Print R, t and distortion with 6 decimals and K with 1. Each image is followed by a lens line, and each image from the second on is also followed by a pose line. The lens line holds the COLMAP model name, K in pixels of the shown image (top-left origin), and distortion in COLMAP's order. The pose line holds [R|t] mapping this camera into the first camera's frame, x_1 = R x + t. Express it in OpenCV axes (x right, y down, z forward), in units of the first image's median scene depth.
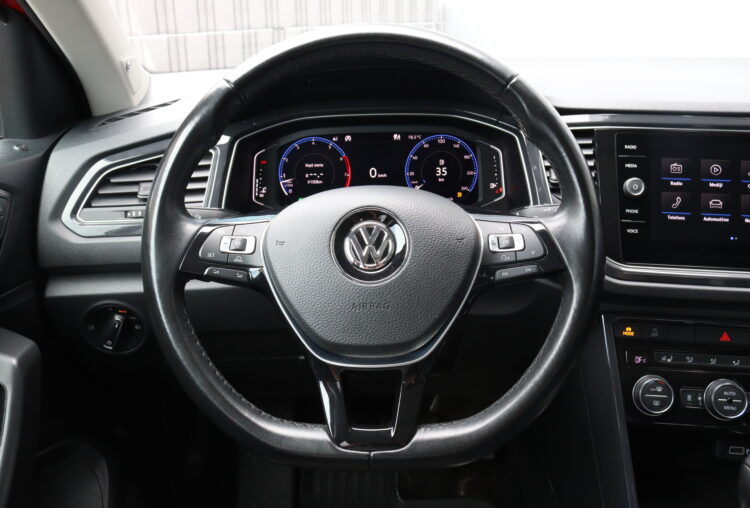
lens RADIAL K [[623.1, 0, 382.0], [0, 623.1, 243.5], [0, 0, 1]] dist [-0.162515, 0.148705]
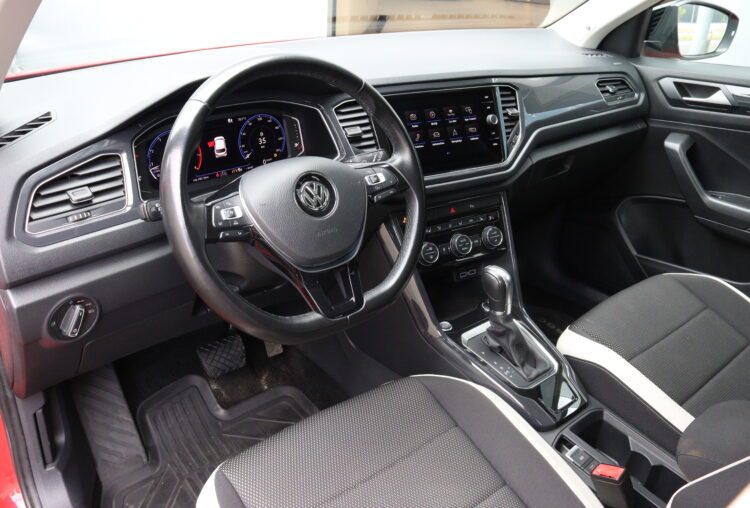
lens RADIAL K [[623.1, 0, 382.0], [0, 623.1, 243.5], [0, 0, 1]] dist [-0.162515, 0.148705]
pose [[0.769390, -0.246444, 0.589325, -0.659724], [0.185908, 0.969033, 0.162519, -0.080100], [-0.611128, -0.015480, 0.791381, -0.292874]]
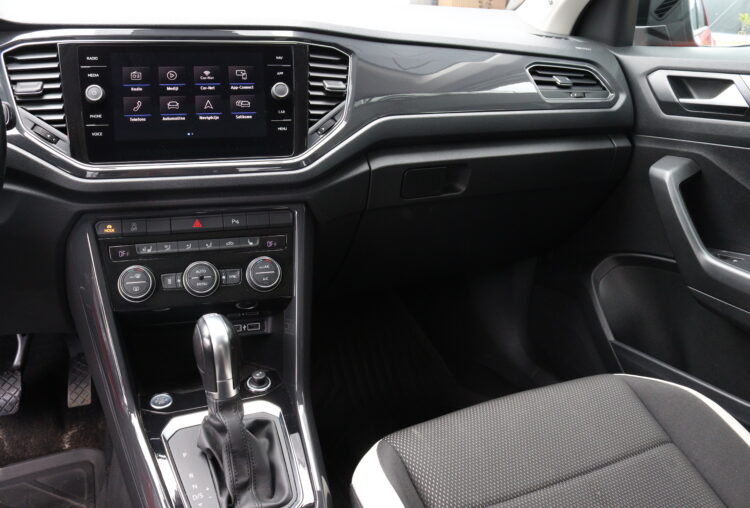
lens RADIAL K [[623.1, 0, 382.0], [0, 623.1, 243.5], [0, 0, 1]] dist [-0.162515, 0.148705]
pose [[0.898844, -0.107810, 0.424802, 0.389545], [0.103130, 0.994084, 0.034073, 0.188177], [-0.425962, 0.013184, 0.904645, -0.183546]]
